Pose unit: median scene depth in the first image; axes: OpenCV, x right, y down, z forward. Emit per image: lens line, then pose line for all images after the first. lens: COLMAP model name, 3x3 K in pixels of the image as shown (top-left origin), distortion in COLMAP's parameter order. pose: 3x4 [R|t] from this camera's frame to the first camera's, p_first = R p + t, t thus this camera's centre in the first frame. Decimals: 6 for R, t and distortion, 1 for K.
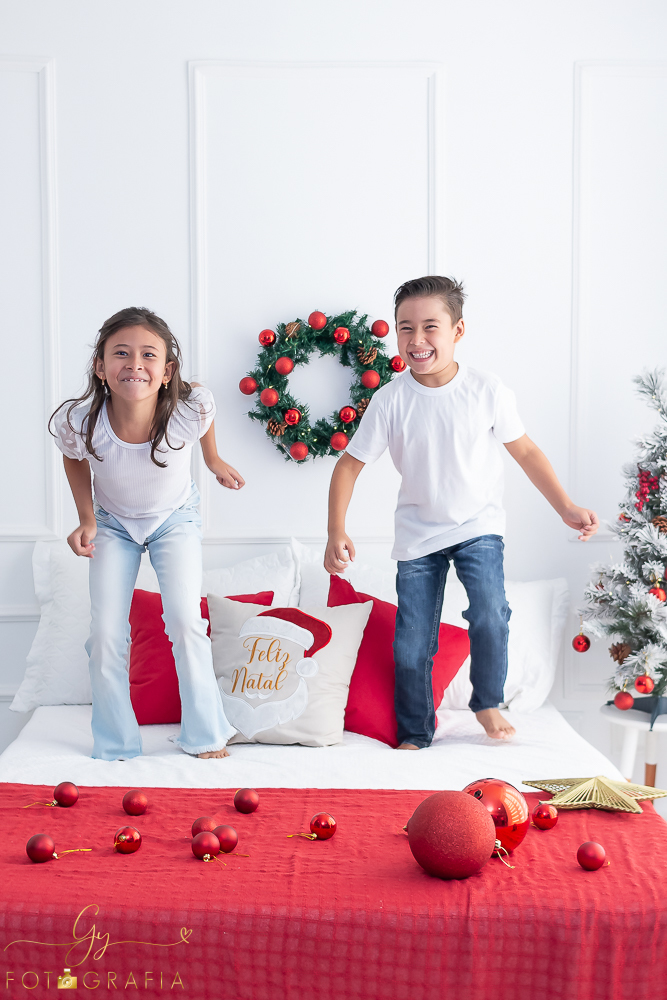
lens RADIAL K [[1639.3, 0, 333.5], [0, 1639.3, 500.0], [0, 0, 1]] dist [0.010903, -0.026732]
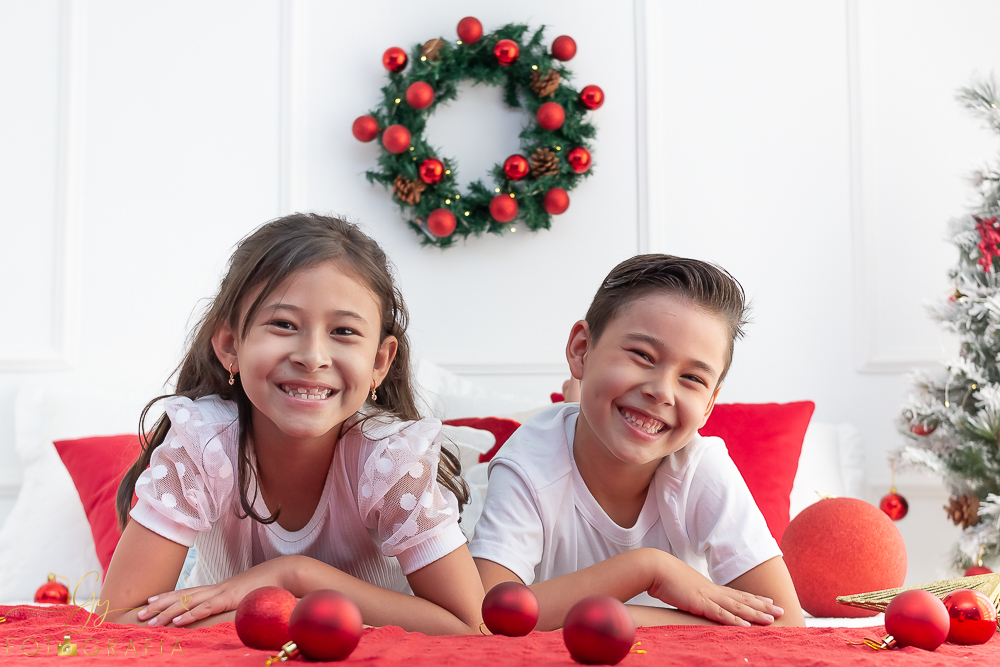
lens RADIAL K [[1609.5, 0, 500.0], [0, 1609.5, 333.5], [0, 0, 1]] dist [-0.008861, 0.005681]
pose [[0.999942, -0.005549, -0.009199, 0.008202], [0.003627, 0.980369, -0.197138, 0.146305], [0.010112, 0.197093, 0.980333, 0.400114]]
